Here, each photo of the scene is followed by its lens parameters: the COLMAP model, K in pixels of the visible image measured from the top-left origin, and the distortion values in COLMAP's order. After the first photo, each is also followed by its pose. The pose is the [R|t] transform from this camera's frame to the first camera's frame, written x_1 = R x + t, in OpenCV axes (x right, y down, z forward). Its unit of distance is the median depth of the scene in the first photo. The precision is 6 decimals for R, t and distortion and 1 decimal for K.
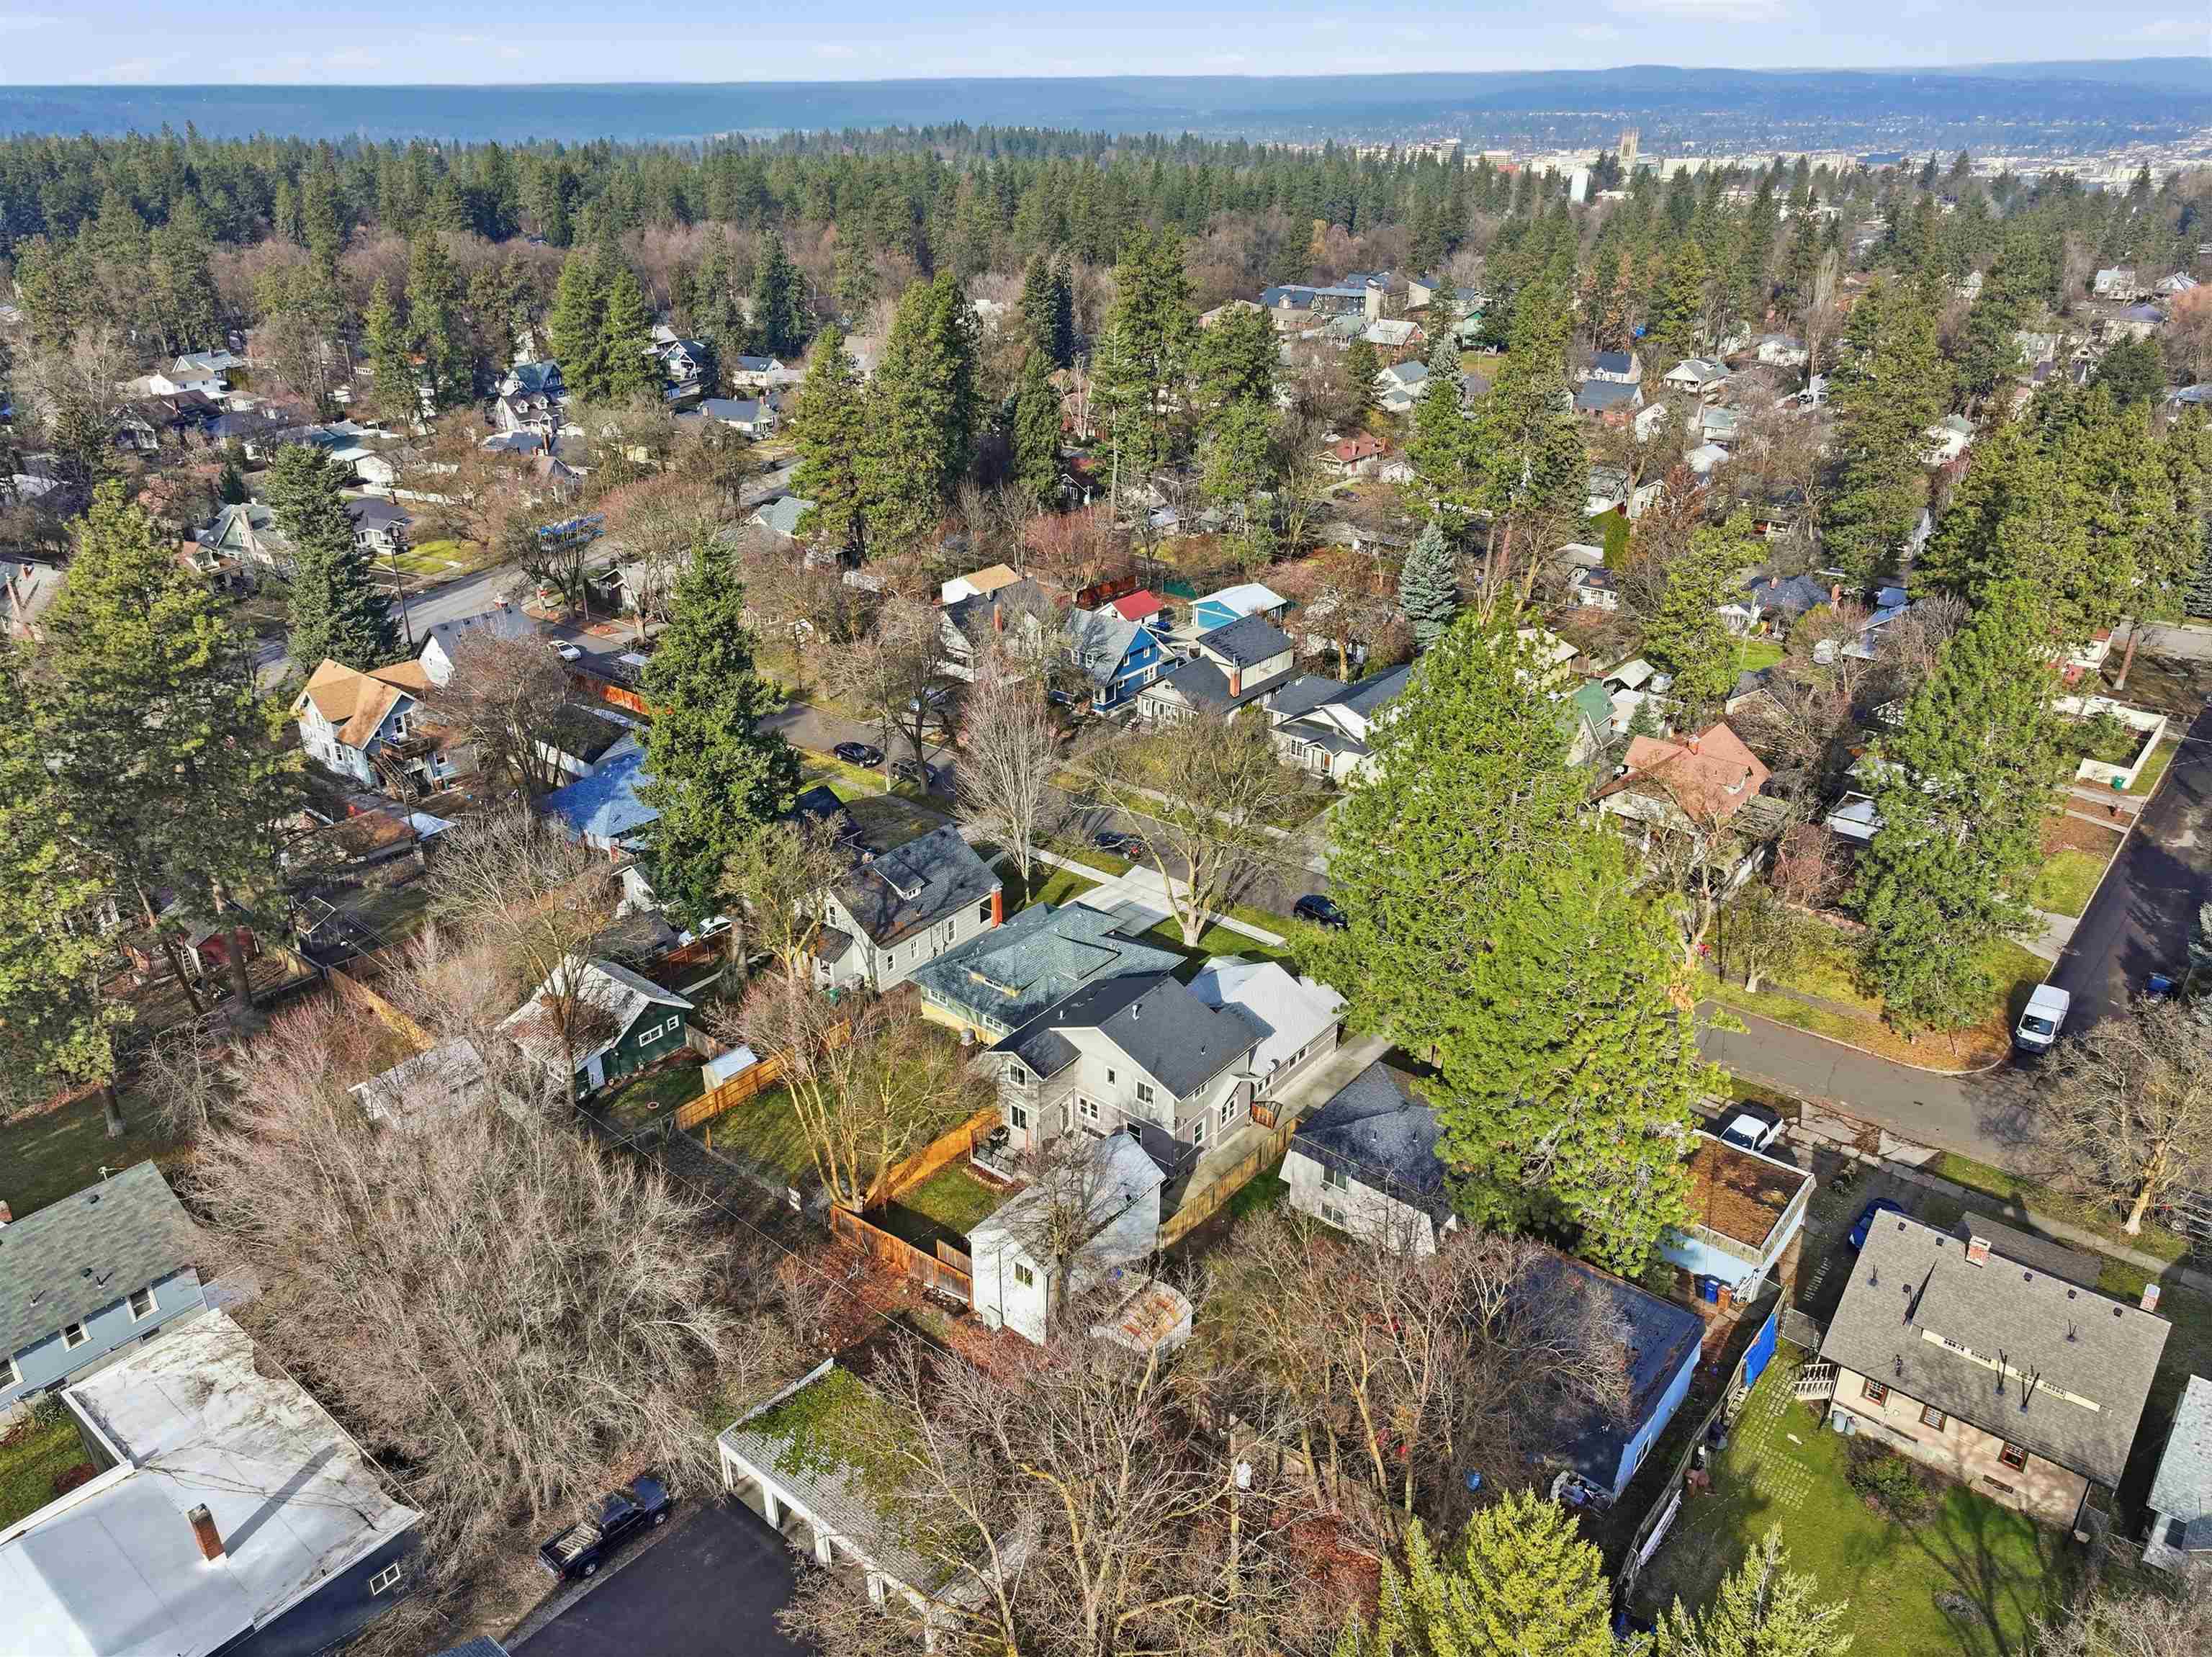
lens RADIAL K [[1531.6, 0, 1102.8], [0, 1531.6, 824.6], [0, 0, 1]] dist [0.005845, 0.000458]
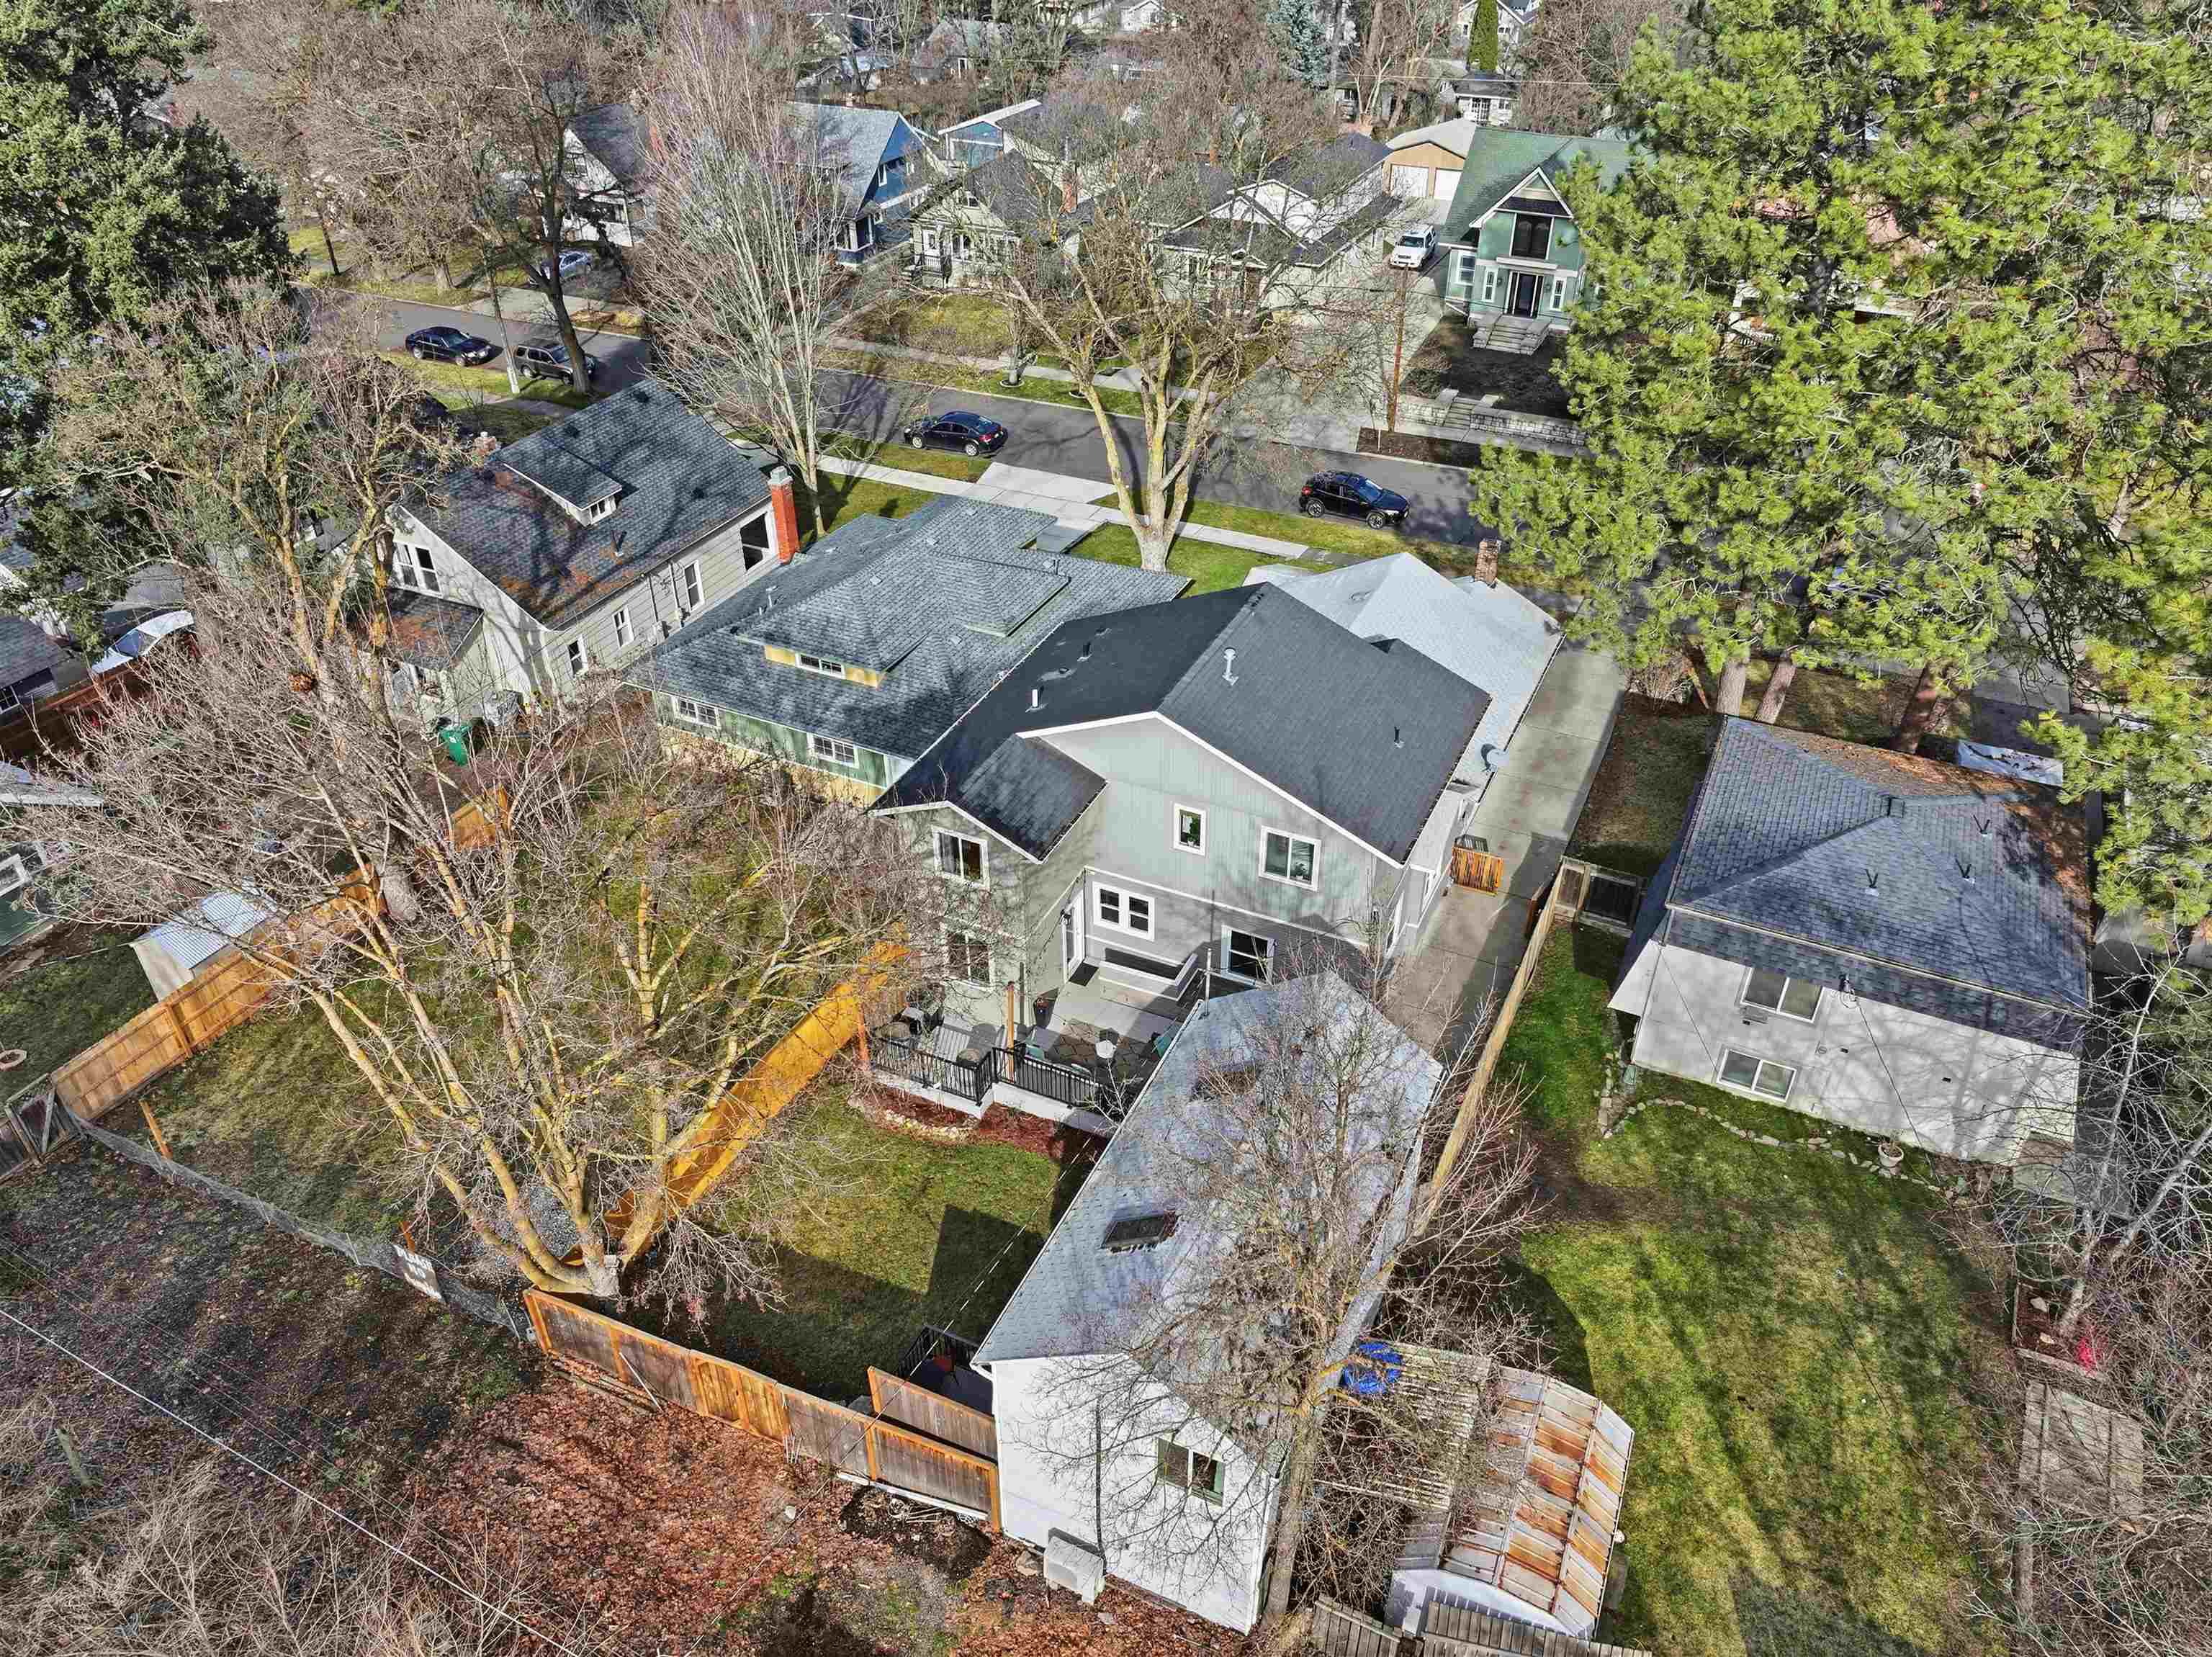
lens RADIAL K [[1531.6, 0, 1114.5], [0, 1531.6, 828.9], [0, 0, 1]] dist [0.005845, 0.000458]
pose [[0.970823, -0.134913, 0.198243, -0.082461], [0.098658, 0.978228, 0.182583, 0.075733], [-0.218560, -0.157698, 0.962997, 0.527267]]
